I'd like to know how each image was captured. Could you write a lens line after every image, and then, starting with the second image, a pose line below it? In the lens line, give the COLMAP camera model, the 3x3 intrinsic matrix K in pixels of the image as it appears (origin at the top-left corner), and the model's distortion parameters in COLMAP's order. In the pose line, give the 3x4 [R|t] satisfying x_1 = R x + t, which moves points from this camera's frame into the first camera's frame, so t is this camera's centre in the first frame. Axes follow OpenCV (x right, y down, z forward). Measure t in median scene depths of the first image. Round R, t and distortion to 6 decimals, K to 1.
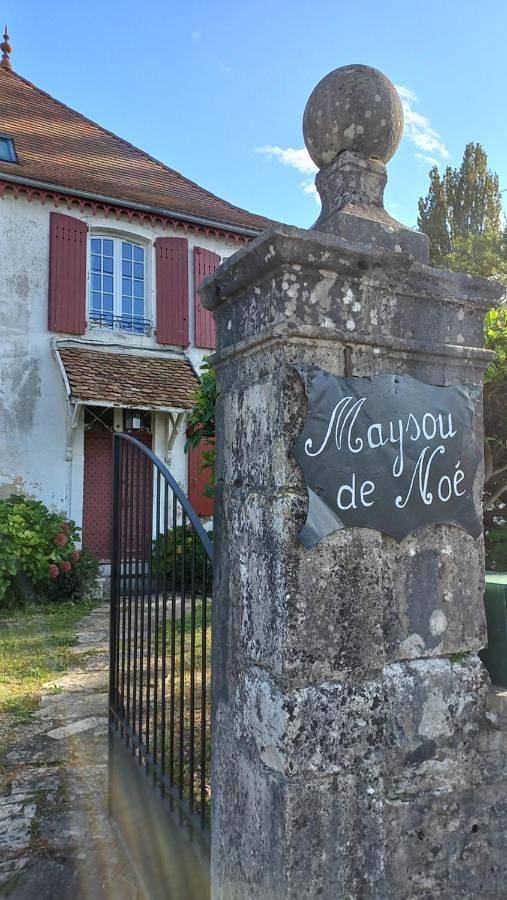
lens RADIAL K [[670.7, 0, 256.6], [0, 670.7, 472.7], [0, 0, 1]] dist [0.034821, -0.002727]
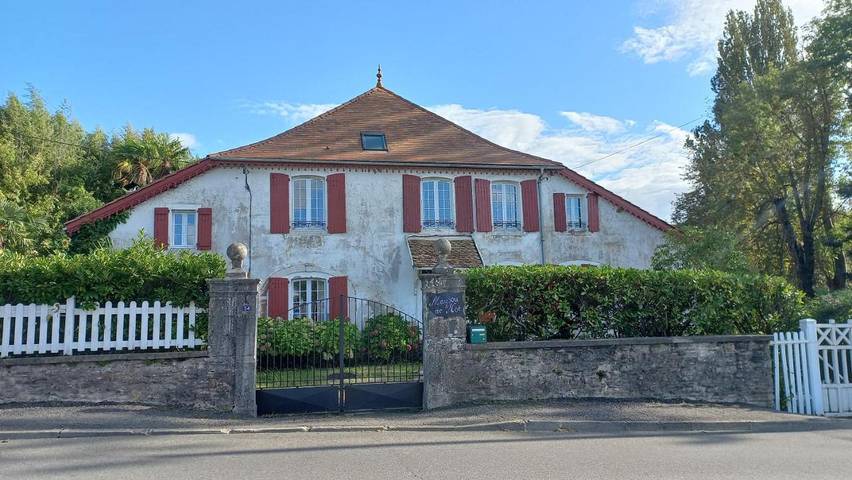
lens RADIAL K [[634.9, 0, 425.4], [0, 634.9, 240.8], [0, 0, 1]] dist [0.034821, -0.002727]
pose [[0.956548, -0.064792, -0.284286, 0.302849], [0.043995, 0.995907, -0.078947, -0.028166], [0.288237, 0.063010, 0.955484, -0.829059]]
